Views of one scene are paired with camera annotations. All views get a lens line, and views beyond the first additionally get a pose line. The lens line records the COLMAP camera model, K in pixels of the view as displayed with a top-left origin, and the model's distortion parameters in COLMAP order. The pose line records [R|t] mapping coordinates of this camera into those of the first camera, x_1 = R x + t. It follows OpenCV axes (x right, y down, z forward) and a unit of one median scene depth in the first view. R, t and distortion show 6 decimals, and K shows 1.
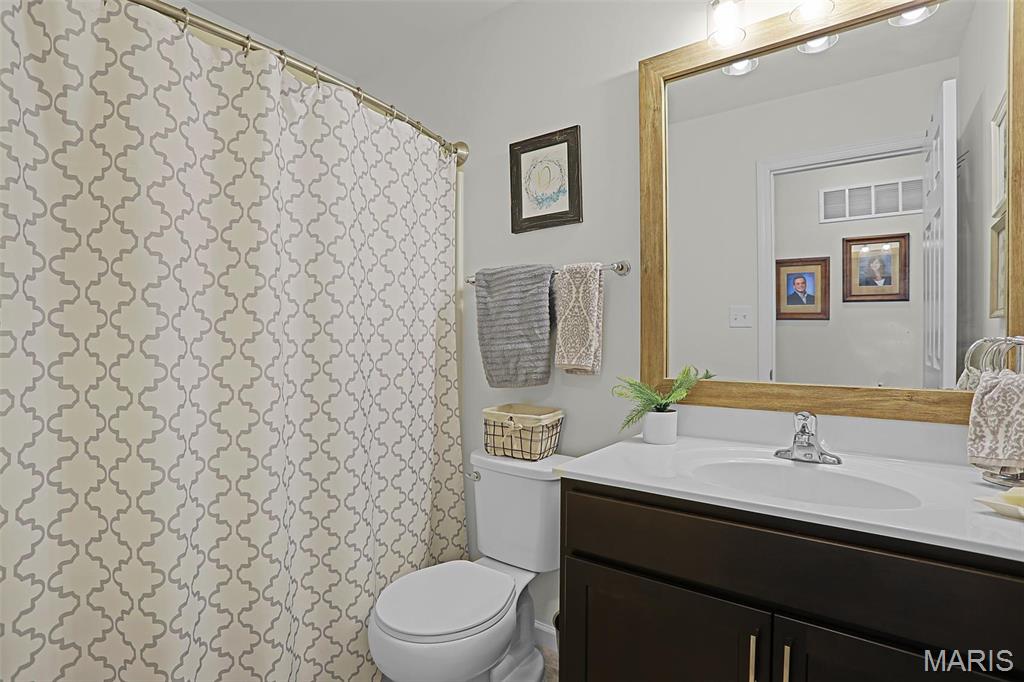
lens RADIAL K [[502.9, 0, 508.8], [0, 502.9, 341.9], [0, 0, 1]] dist [-0.072552, 0.029665]
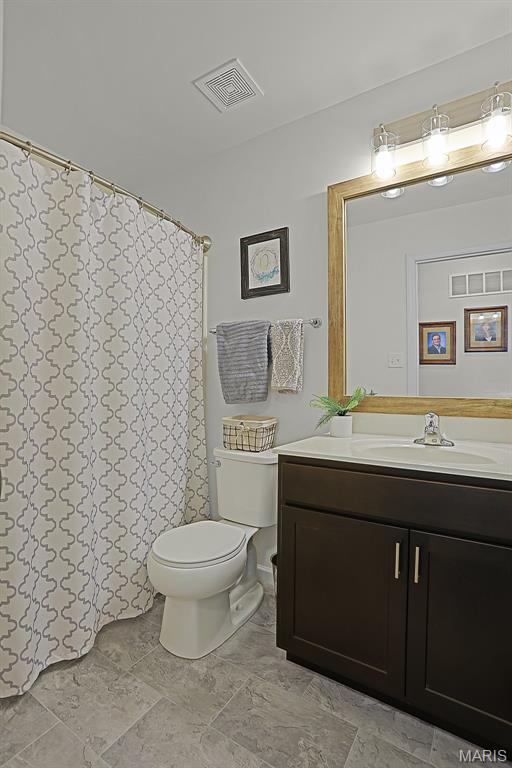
lens RADIAL K [[377.2, 0, 256.0], [0, 377.2, 384.0], [0, 0, 1]] dist [-0.072552, 0.029665]
pose [[0.997360, 0.002120, 0.072588, -0.034832], [-0.001788, 0.999988, -0.004649, 0.041354], [-0.072597, 0.004507, 0.997351, -0.111324]]
